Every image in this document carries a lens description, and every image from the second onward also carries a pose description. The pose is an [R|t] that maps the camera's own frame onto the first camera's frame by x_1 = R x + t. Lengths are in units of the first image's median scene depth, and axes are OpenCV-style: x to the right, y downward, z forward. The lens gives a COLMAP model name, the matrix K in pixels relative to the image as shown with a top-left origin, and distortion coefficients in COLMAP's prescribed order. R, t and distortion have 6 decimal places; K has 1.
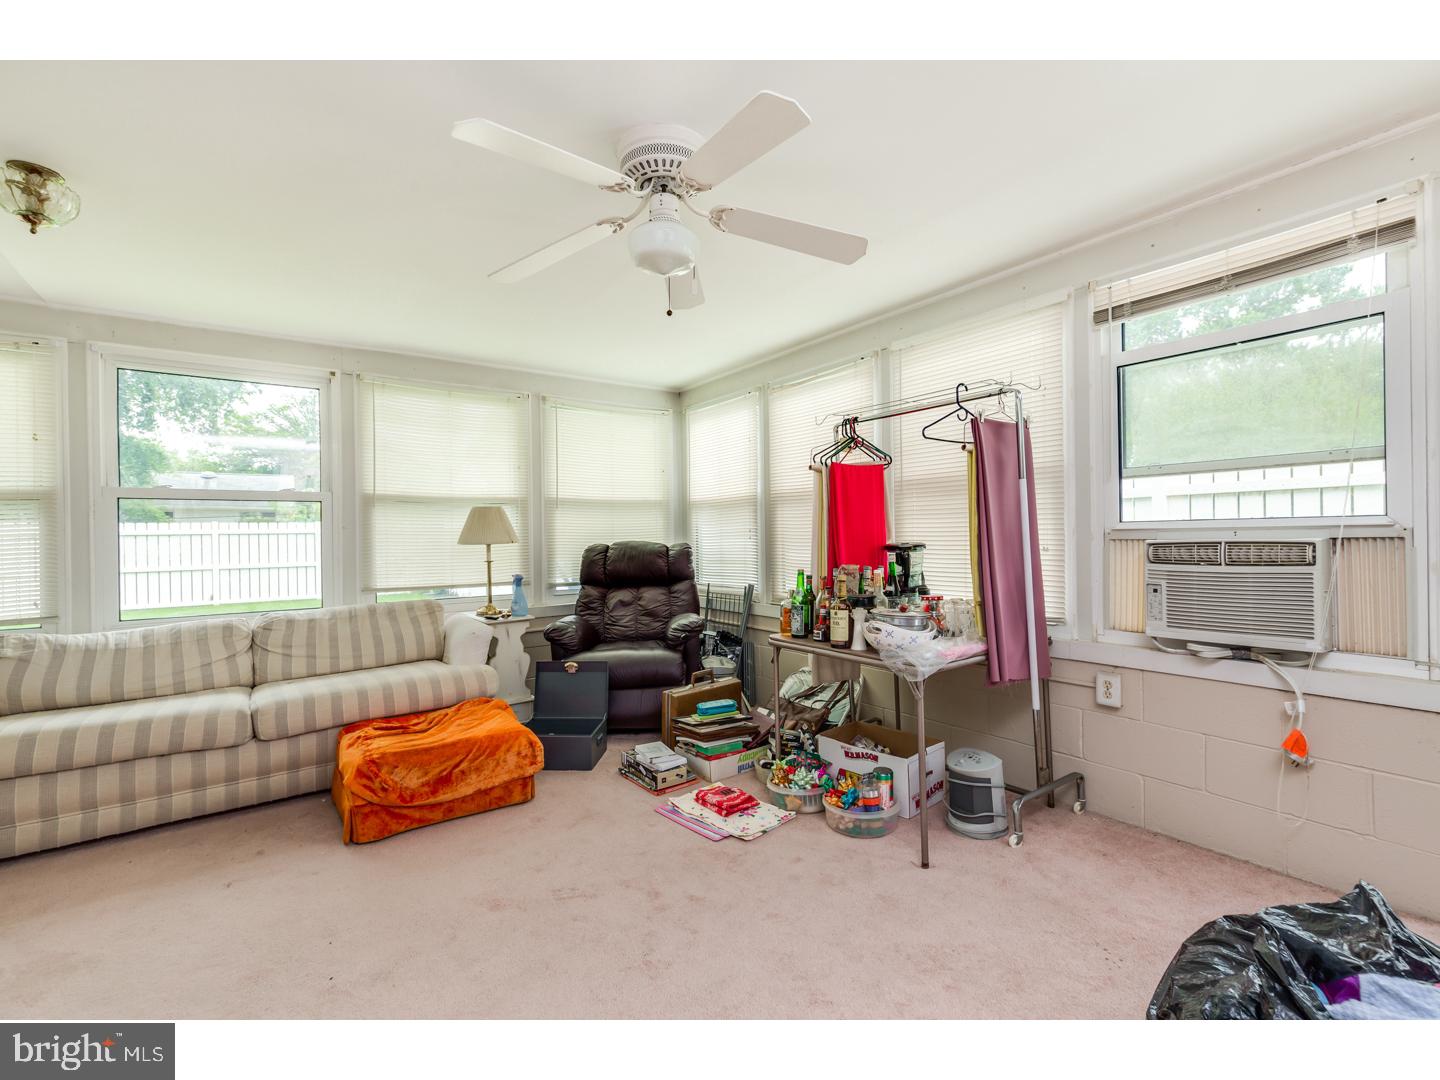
lens RADIAL K [[641.6, 0, 720.0], [0, 641.6, 540.0], [0, 0, 1]] dist [0.000538, -0.000133]
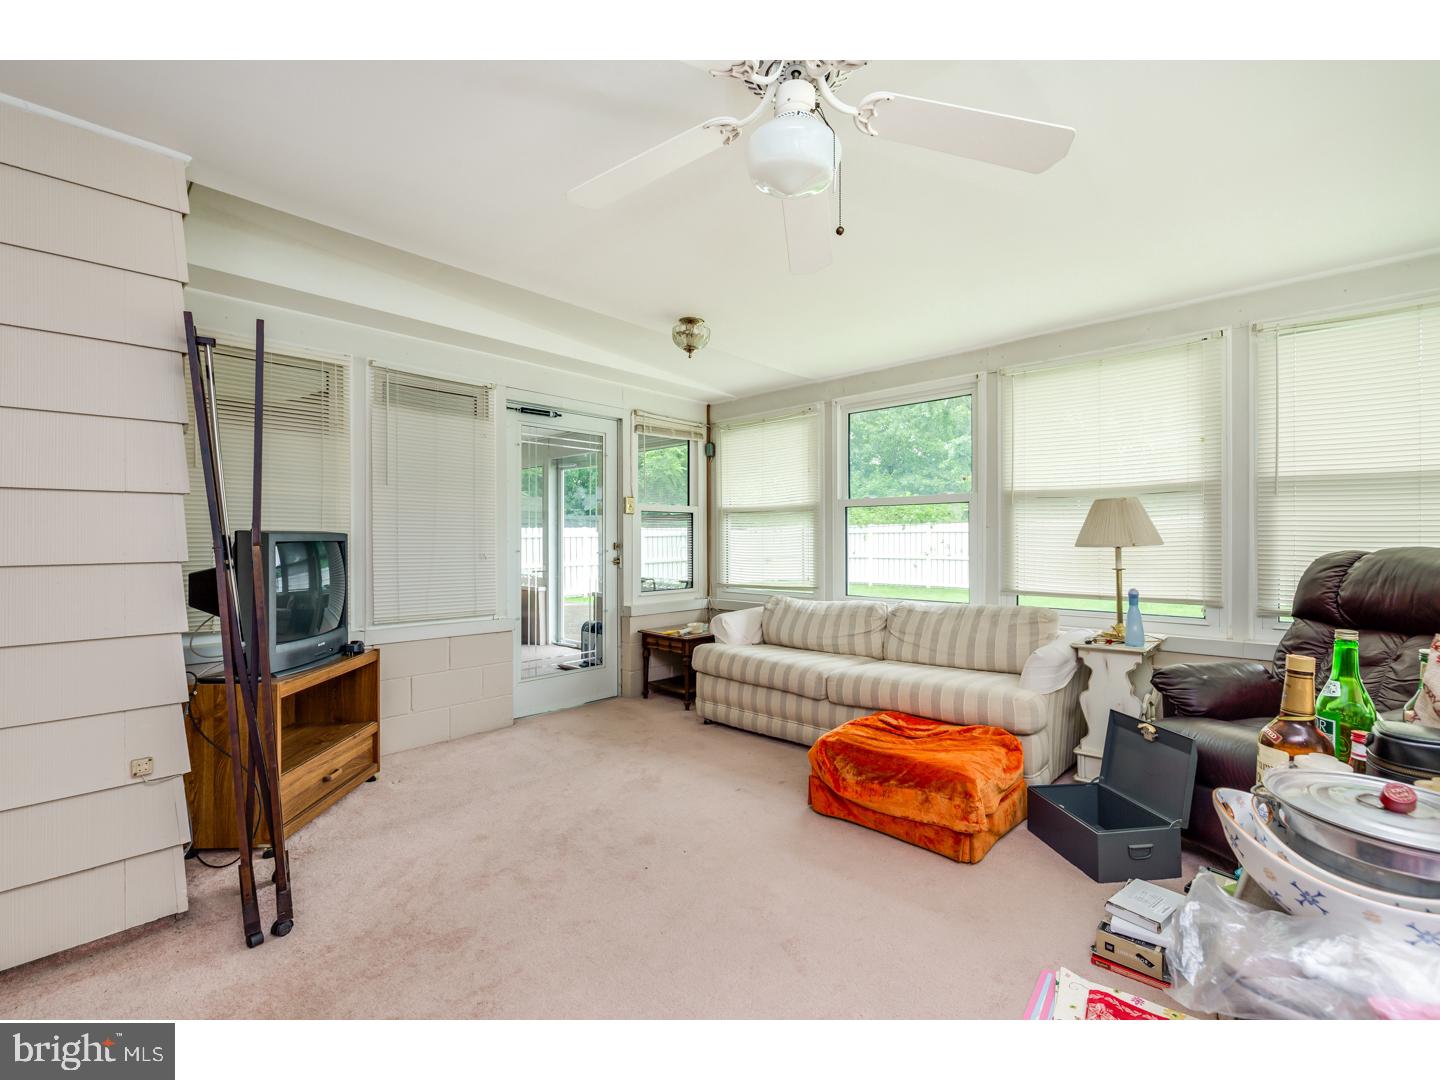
lens RADIAL K [[641.6, 0, 720.0], [0, 641.6, 540.0], [0, 0, 1]] dist [0.000538, -0.000133]
pose [[0.185024, 0.015361, -0.982614, 0.375824], [-0.005092, 0.999879, 0.014672, -0.012869], [0.982721, 0.002288, 0.185080, 0.461278]]
